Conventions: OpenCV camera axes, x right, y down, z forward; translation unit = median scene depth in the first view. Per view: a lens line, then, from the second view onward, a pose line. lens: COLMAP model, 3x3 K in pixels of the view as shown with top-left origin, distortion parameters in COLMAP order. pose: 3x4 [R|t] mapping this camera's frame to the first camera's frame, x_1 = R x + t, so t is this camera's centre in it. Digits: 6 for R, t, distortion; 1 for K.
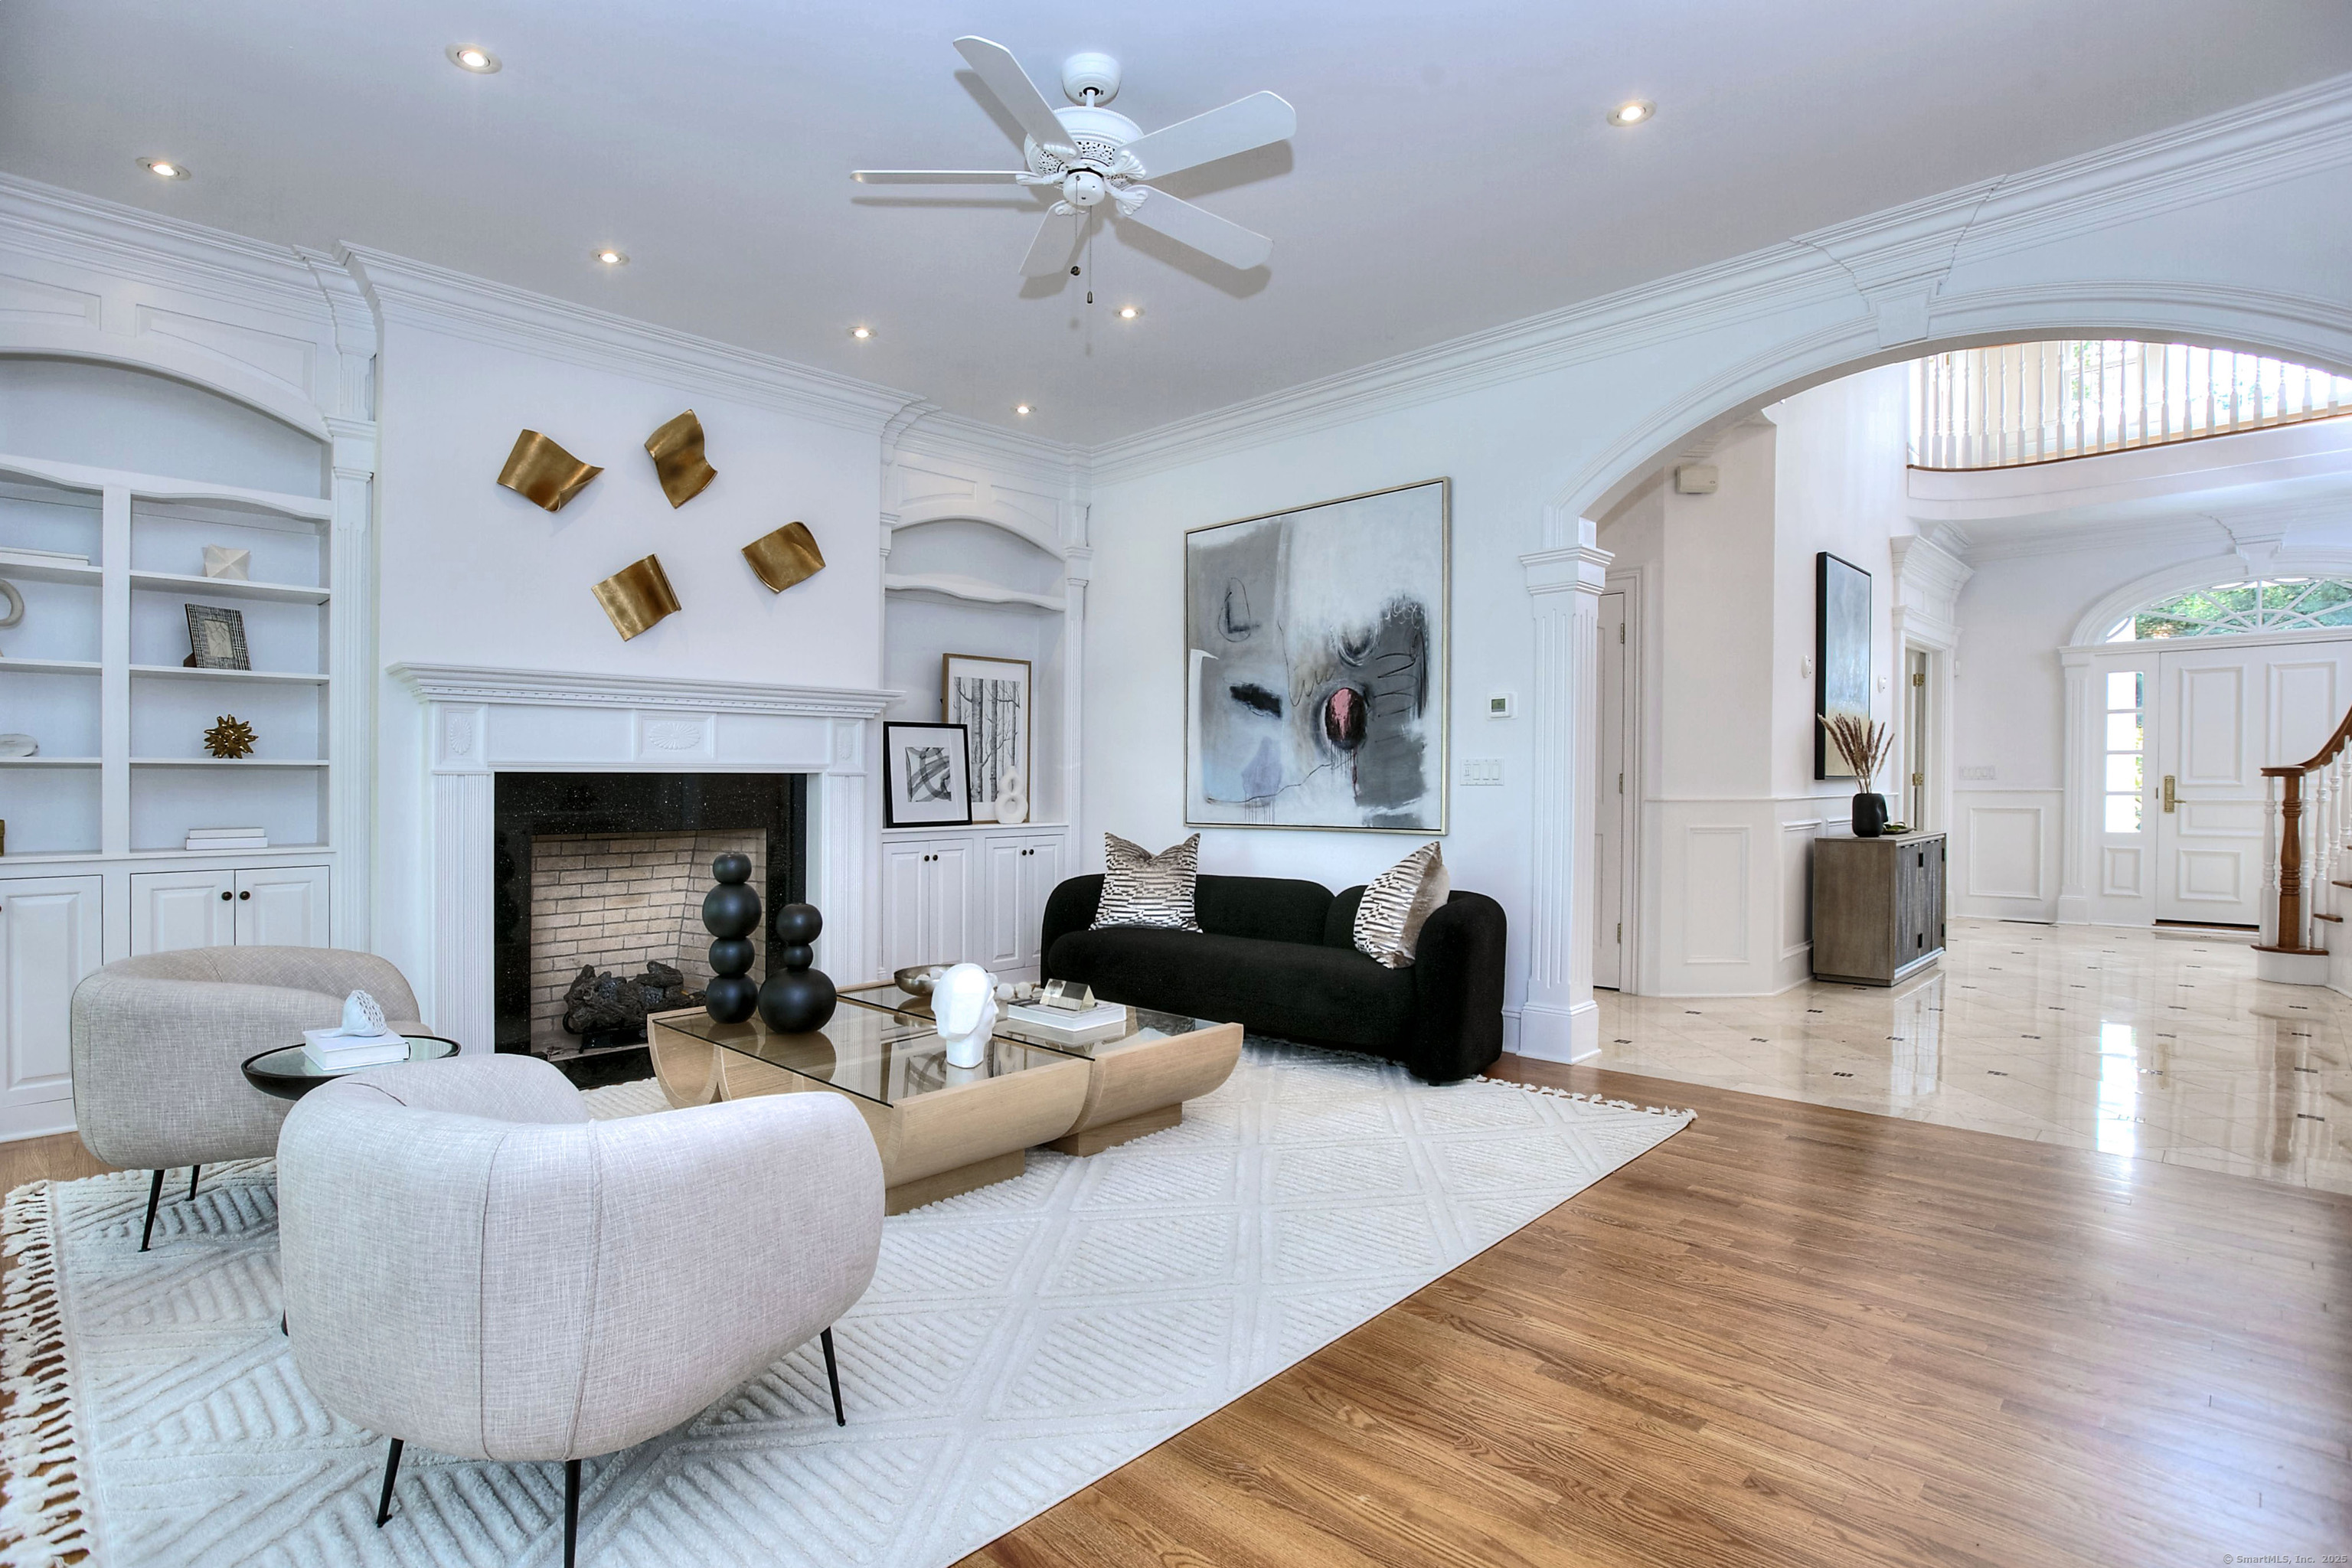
lens RADIAL K [[1156.5, 0, 1172.5], [0, 1156.5, 788.1], [0, 0, 1]] dist [-0.035502, -0.000077]
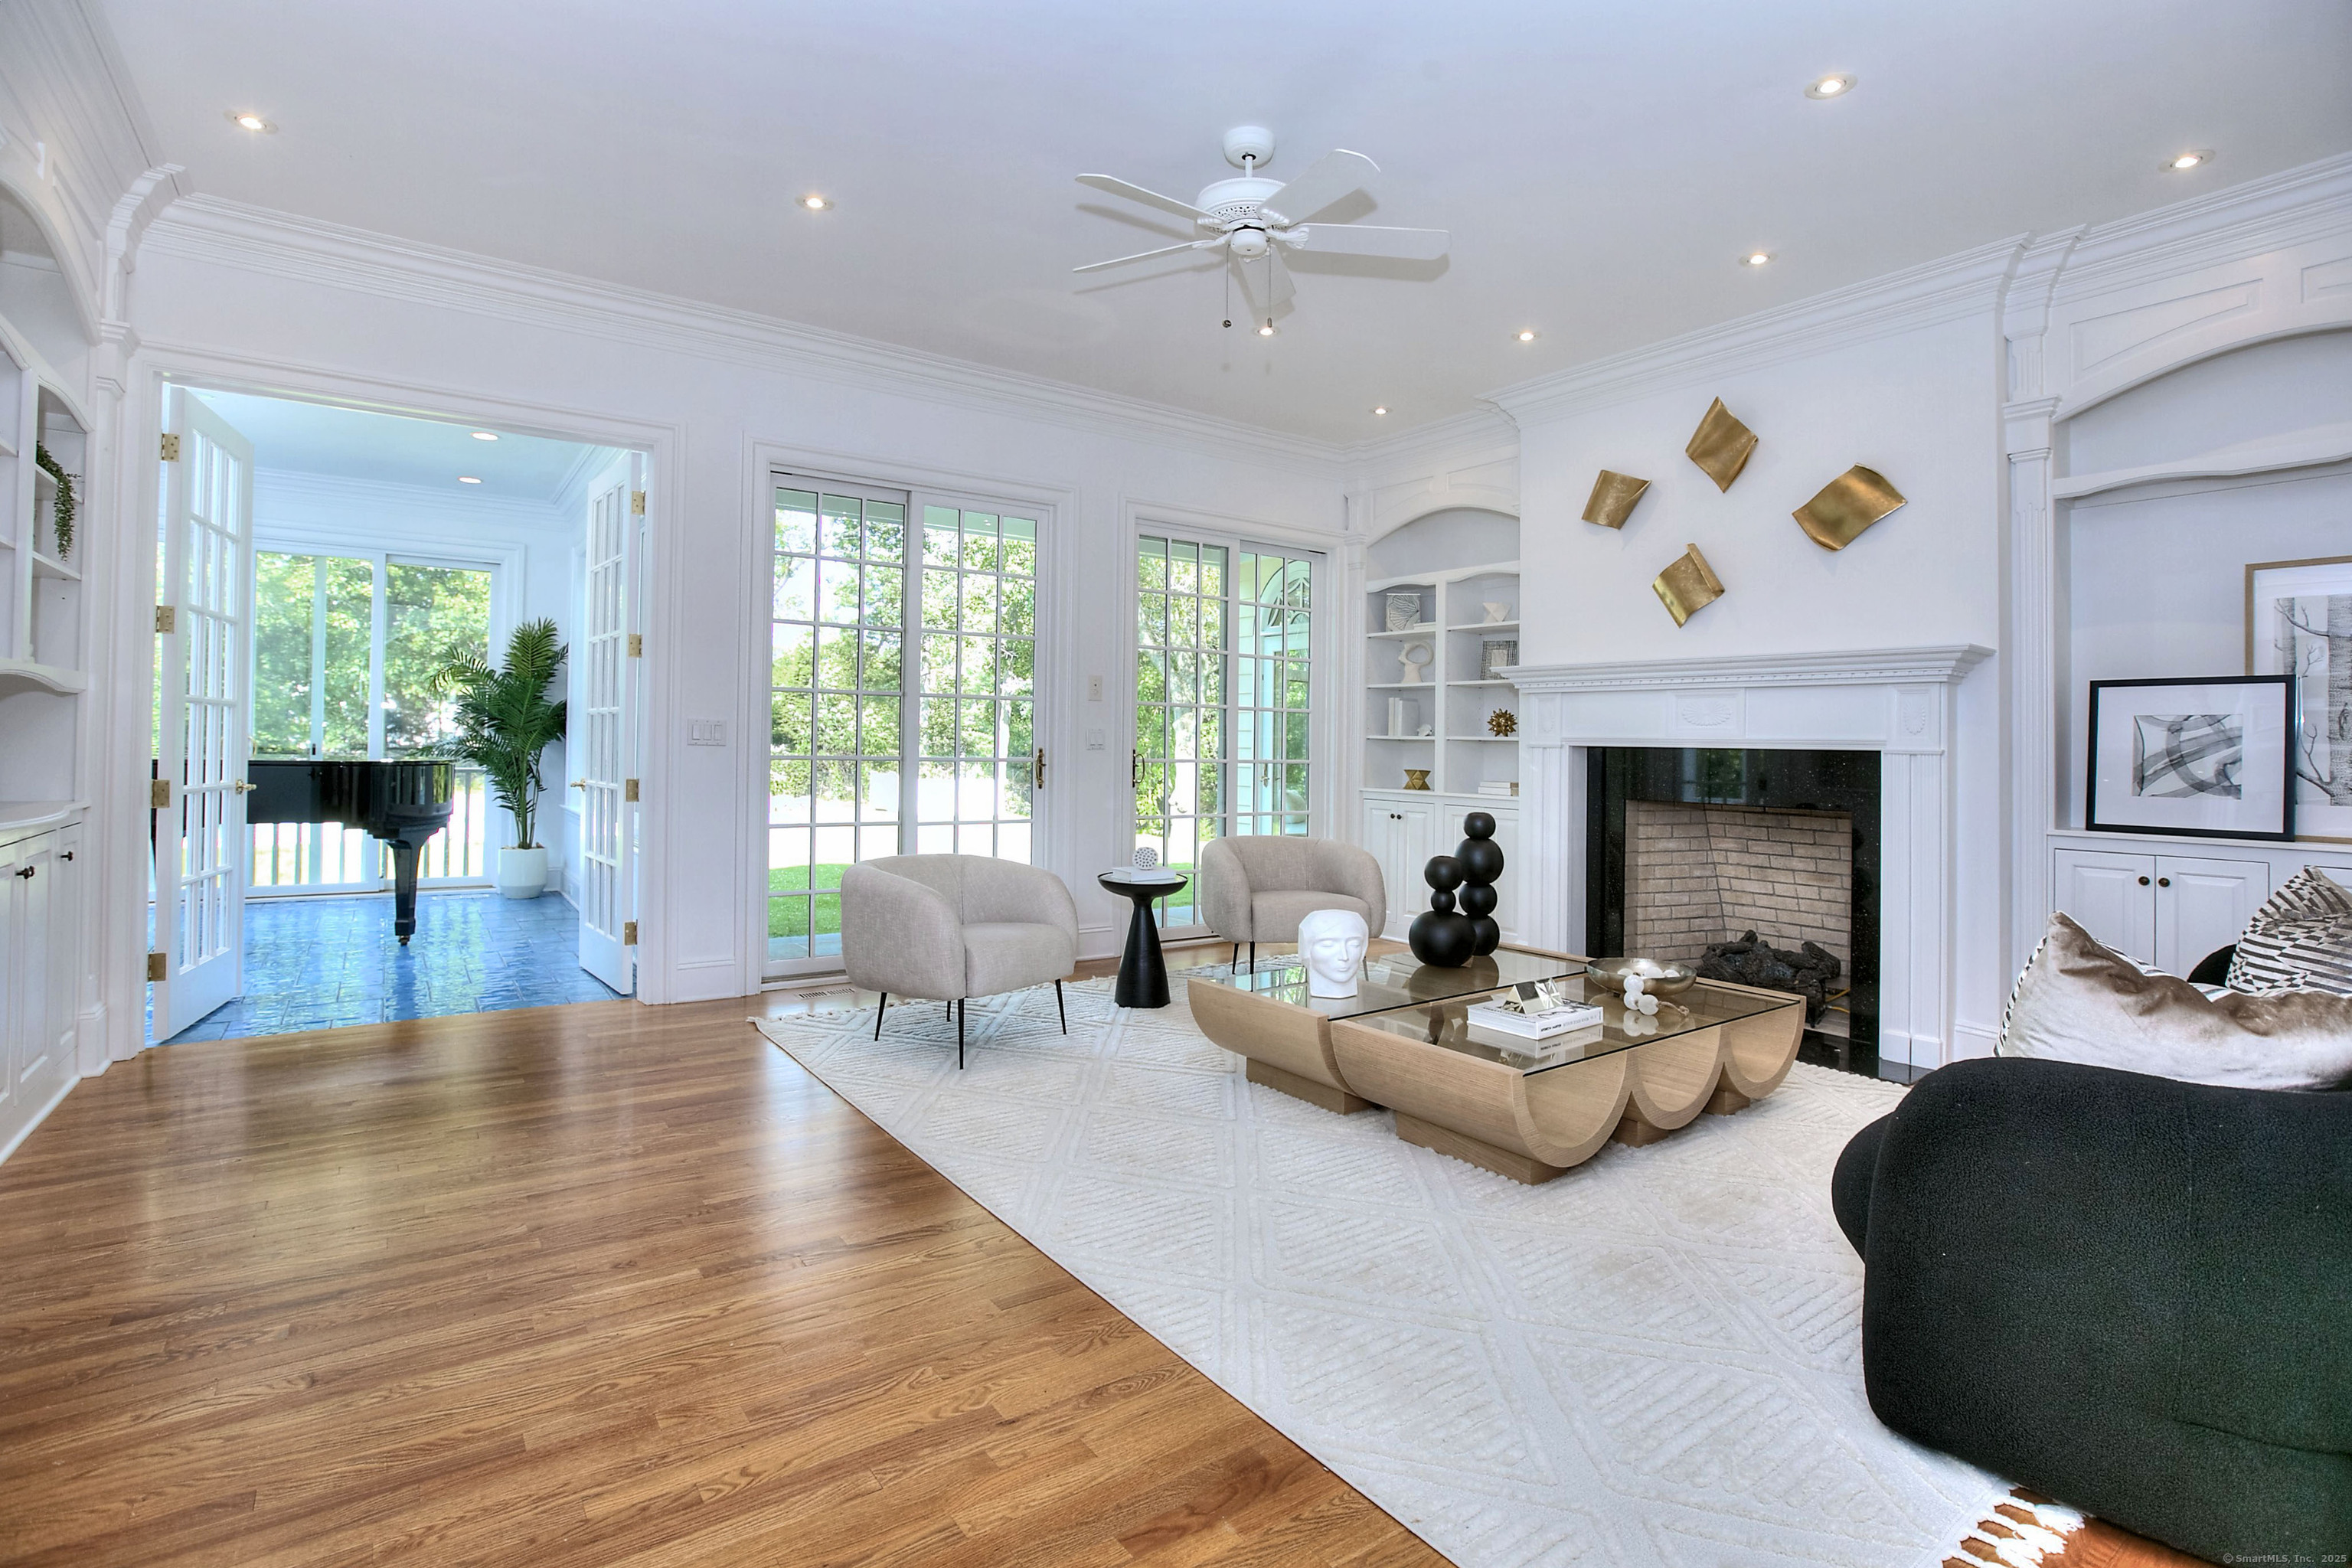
lens RADIAL K [[1156.5, 0, 1208.2], [0, 1156.5, 731.5], [0, 0, 1]] dist [-0.035502, -0.000077]
pose [[-0.175813, -0.011332, -0.984358, 0.606097], [-0.023194, 0.999704, -0.007366, -0.009780], [0.984150, 0.021536, -0.176024, 0.663917]]
